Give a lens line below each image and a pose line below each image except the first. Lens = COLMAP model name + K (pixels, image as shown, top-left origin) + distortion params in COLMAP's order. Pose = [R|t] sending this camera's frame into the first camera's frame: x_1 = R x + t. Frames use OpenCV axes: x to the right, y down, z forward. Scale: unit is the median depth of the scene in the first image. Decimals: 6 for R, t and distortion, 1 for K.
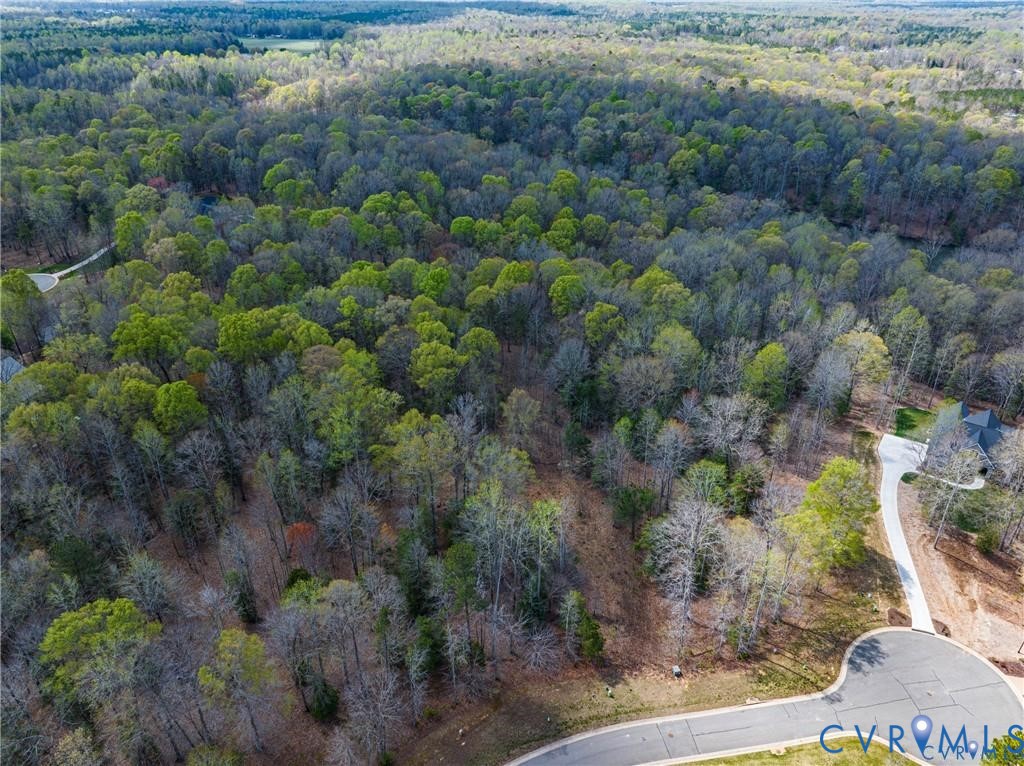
lens RADIAL K [[718.1, 0, 512.5], [0, 718.1, 384.9], [0, 0, 1]] dist [-0.064739, 0.039027]
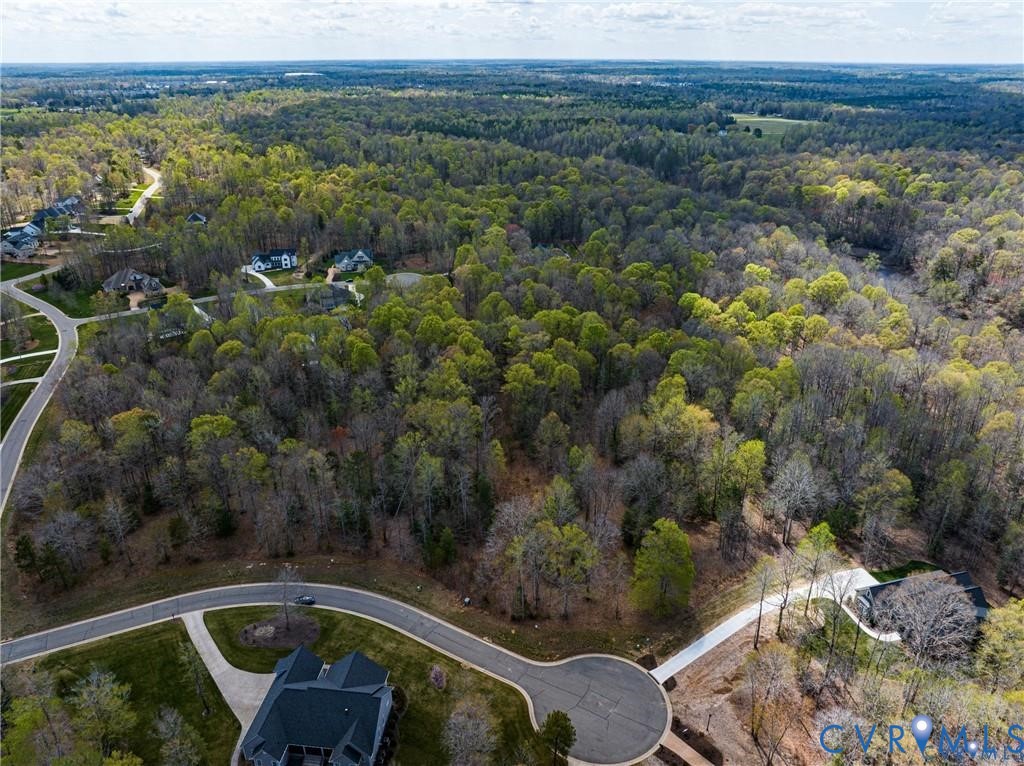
lens RADIAL K [[718.1, 0, 514.6], [0, 718.1, 383.5], [0, 0, 1]] dist [-0.064739, 0.039027]
pose [[0.764984, 0.260503, -0.589014, 0.551812], [-0.310494, 0.950422, 0.017088, -0.034193], [0.564263, 0.169814, 0.807942, -0.090767]]
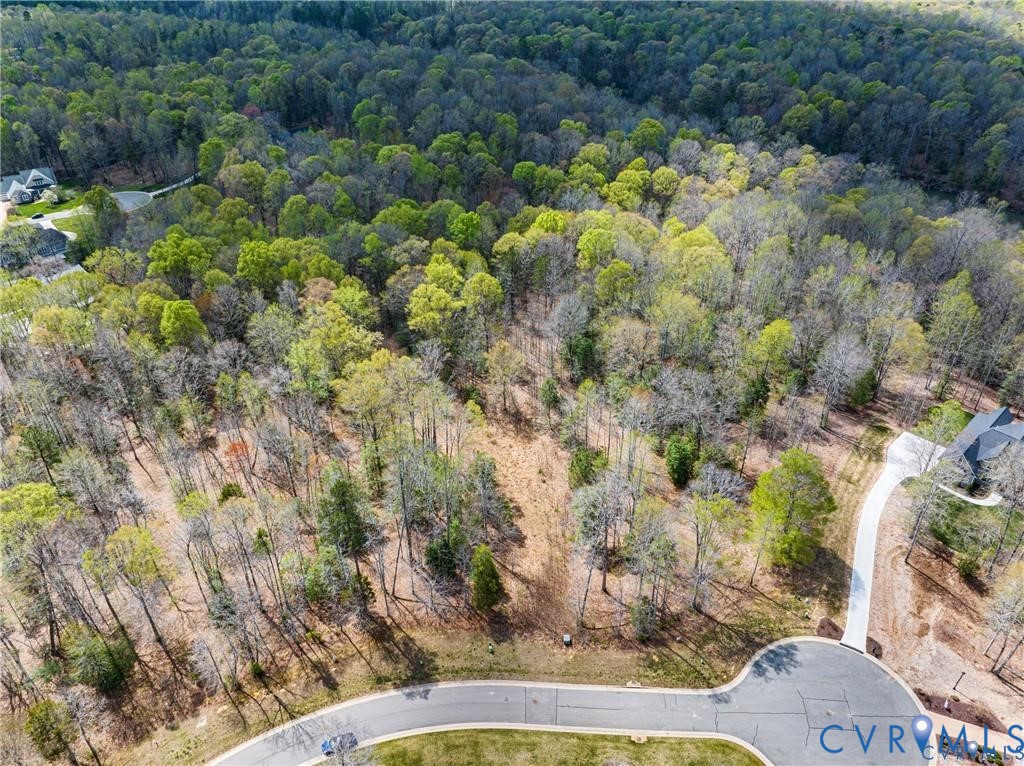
lens RADIAL K [[718.1, 0, 514.4], [0, 718.1, 379.5], [0, 0, 1]] dist [-0.064739, 0.039027]
pose [[0.977621, 0.113029, -0.177430, 0.157929], [-0.101299, 0.992110, 0.073862, -0.010792], [0.184379, -0.054236, 0.981358, 0.021131]]
